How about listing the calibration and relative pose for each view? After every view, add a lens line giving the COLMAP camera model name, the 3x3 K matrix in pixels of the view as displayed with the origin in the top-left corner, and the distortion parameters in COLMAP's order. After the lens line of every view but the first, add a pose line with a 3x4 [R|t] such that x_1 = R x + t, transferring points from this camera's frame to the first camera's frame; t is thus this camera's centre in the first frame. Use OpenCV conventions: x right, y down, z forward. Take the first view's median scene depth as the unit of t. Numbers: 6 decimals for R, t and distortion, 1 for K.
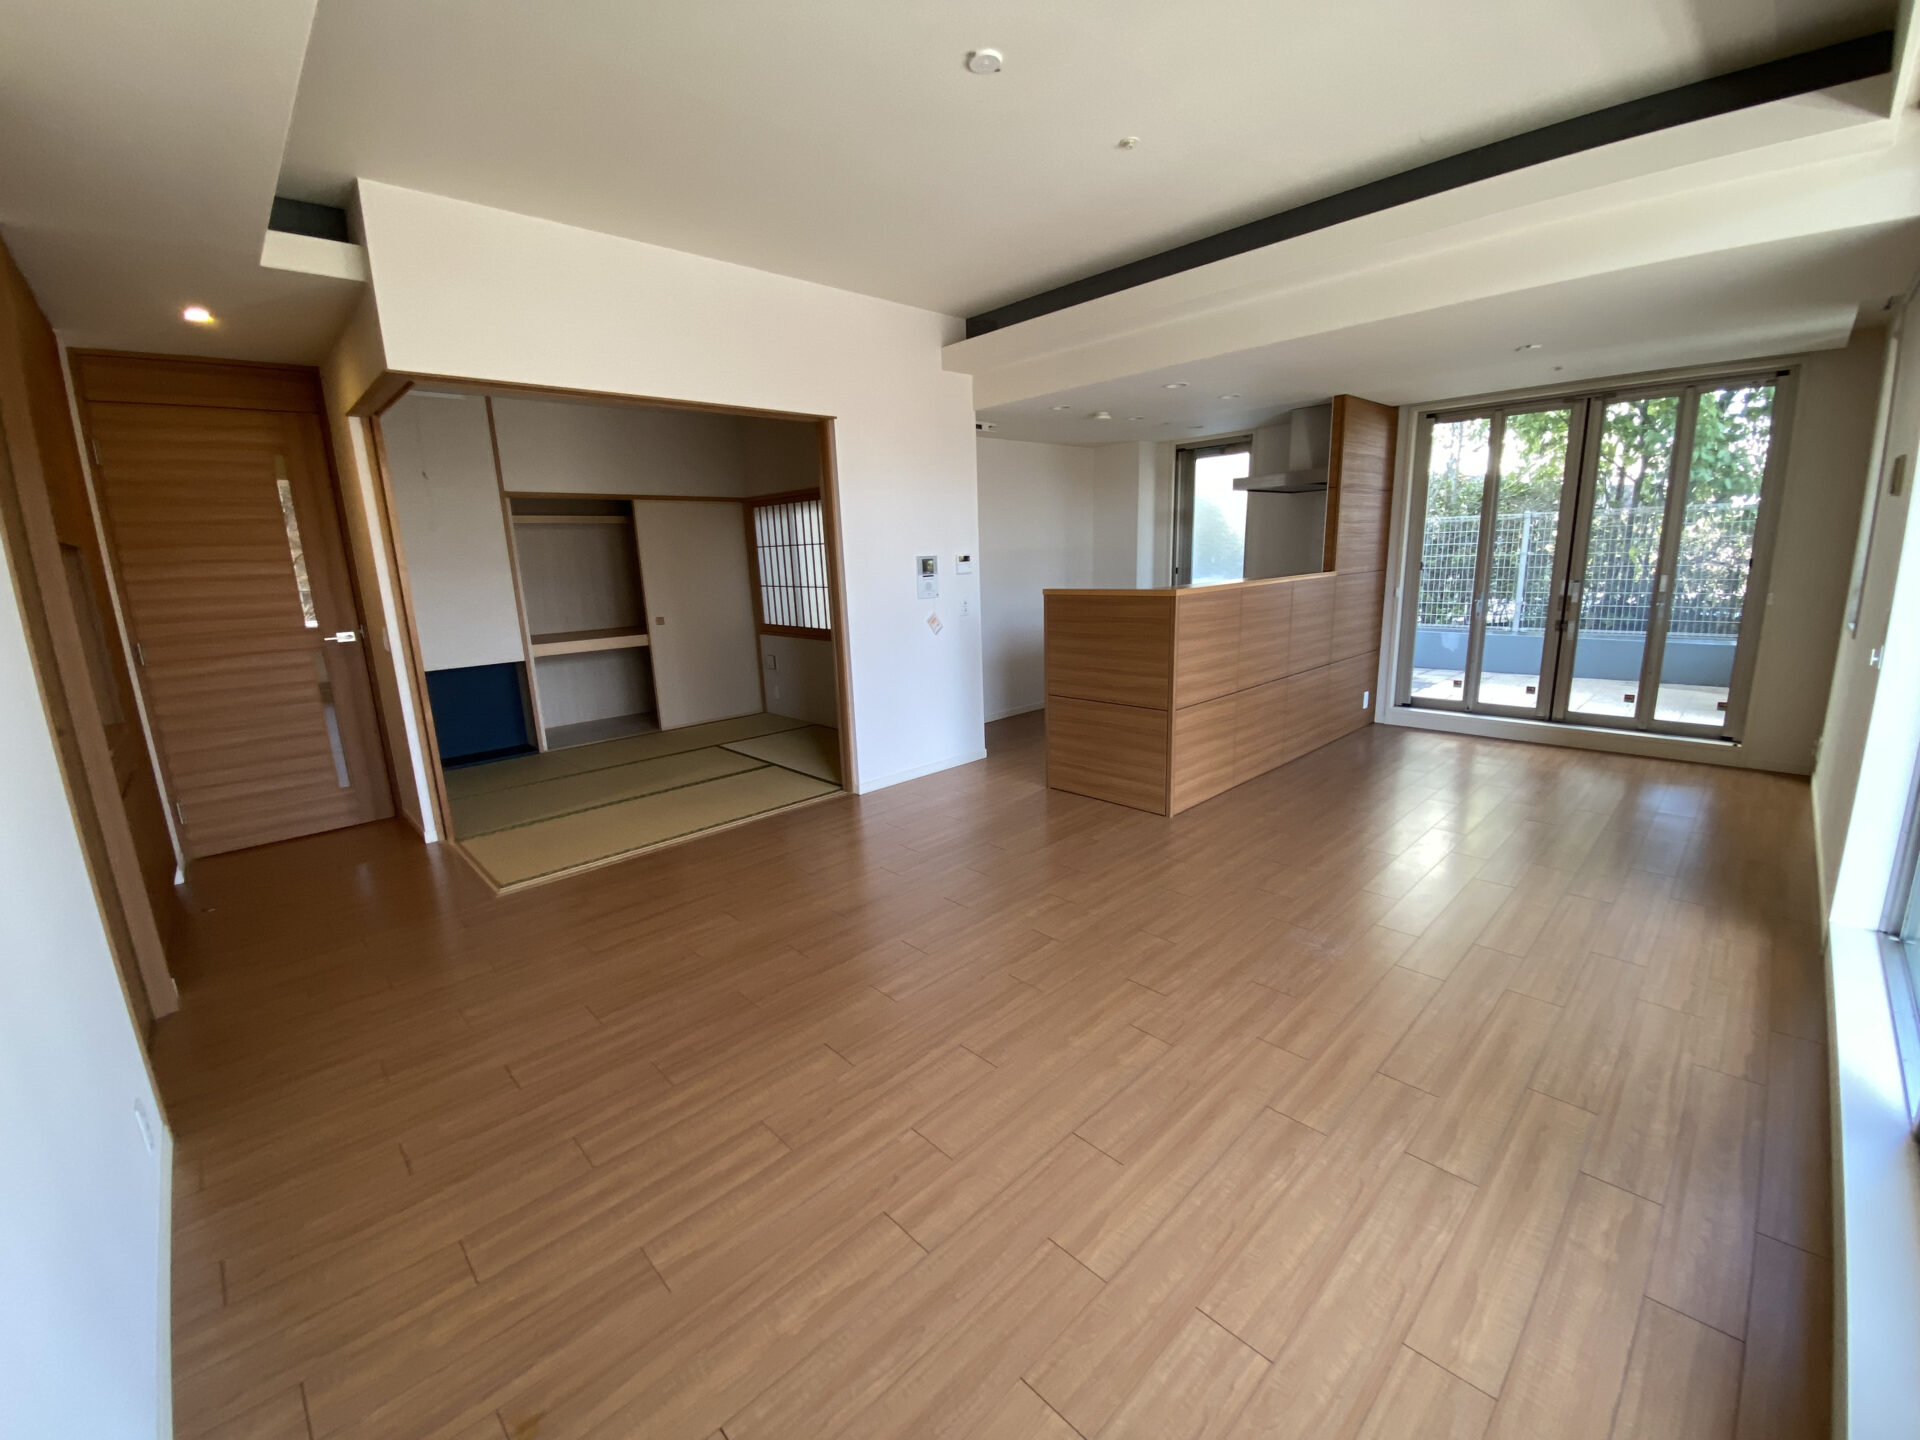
lens RADIAL K [[770.8, 0, 961.6], [0, 770.8, 720.9], [0, 0, 1]] dist [0.018572, -0.019100]
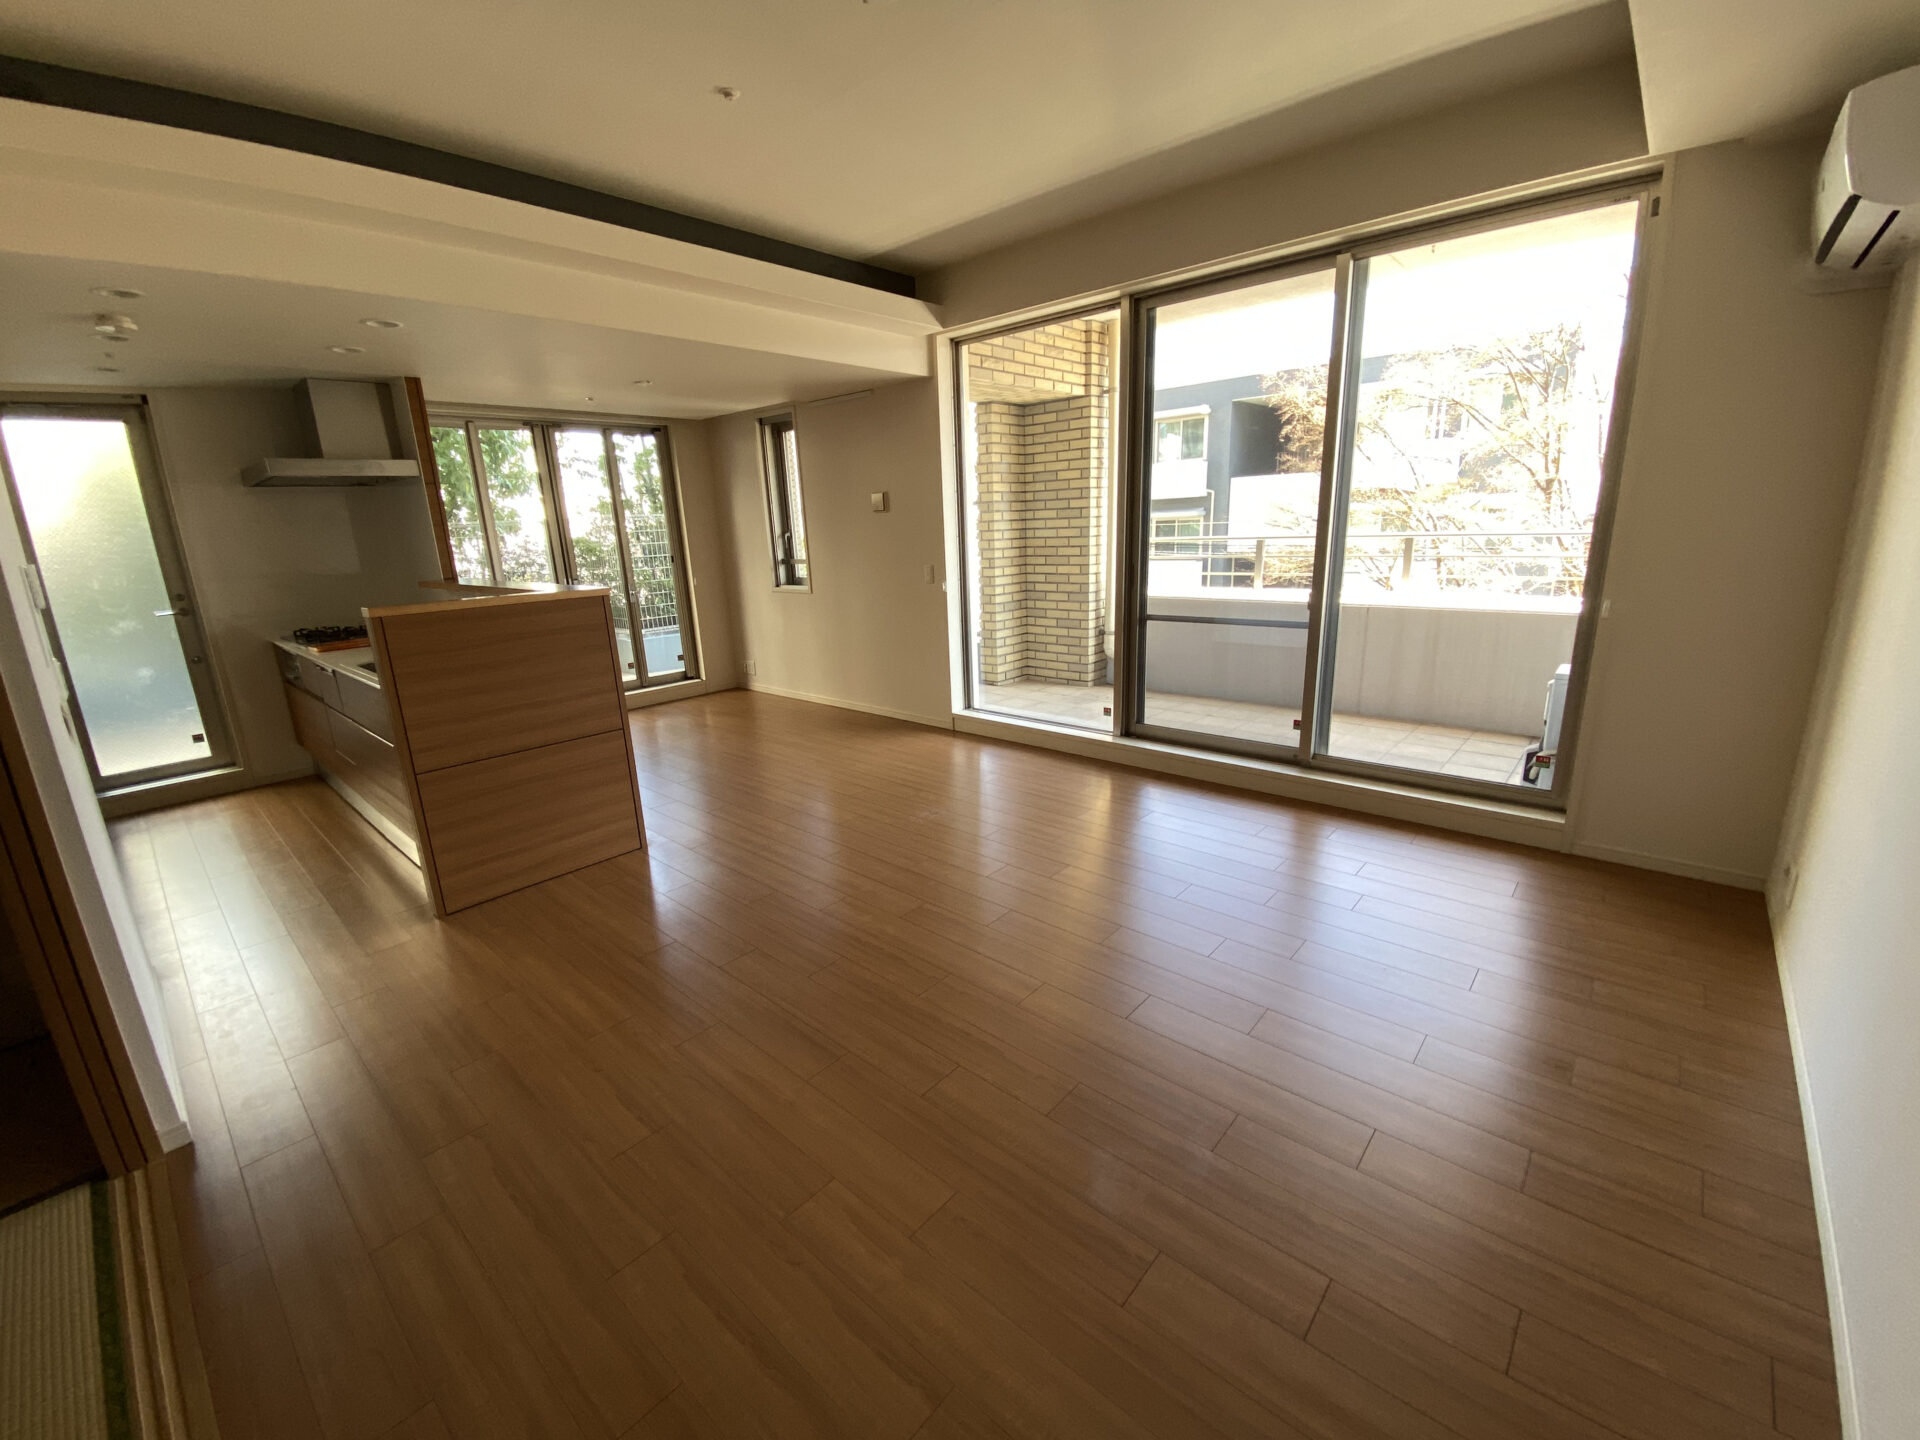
lens RADIAL K [[768.2, 0, 942.2], [0, 768.2, 727.6], [0, 0, 1]] dist [0.060094, -0.040480]
pose [[-0.063352, -0.219495, 0.973555, -0.495412], [0.255016, 0.939568, 0.228427, -0.100365], [-0.964859, 0.262743, -0.003549, 0.539322]]
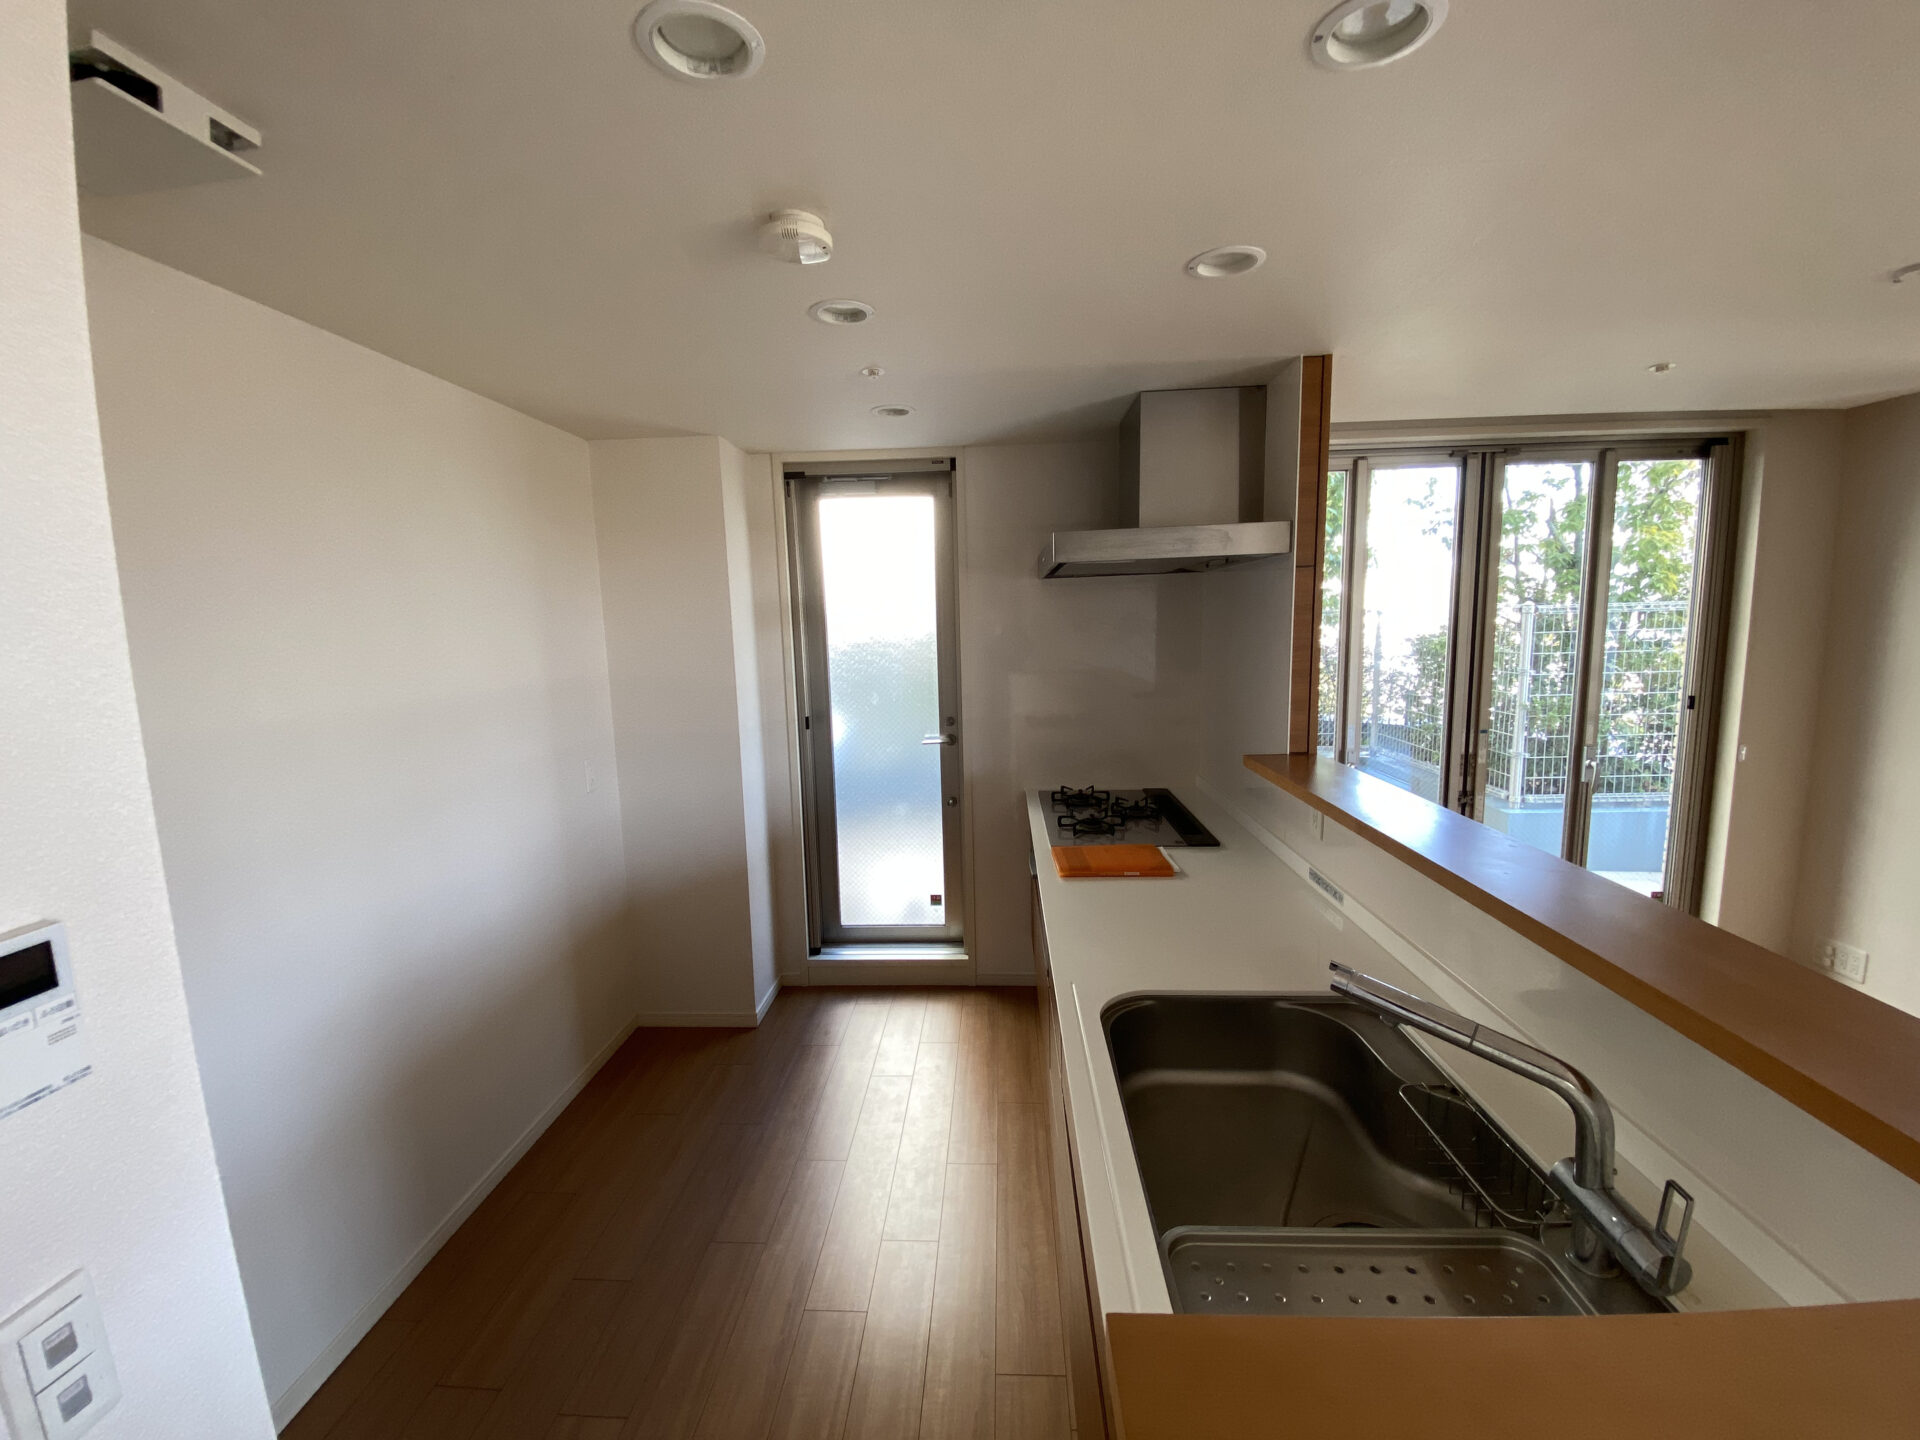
lens RADIAL K [[770.8, 0, 961.6], [0, 770.8, 720.9], [0, 0, 1]] dist [0.018572, -0.019100]
pose [[0.730821, -0.072454, 0.678713, 0.041001], [0.144620, 0.988212, -0.050229, -0.229160], [-0.667073, 0.134864, 0.732684, 0.853777]]
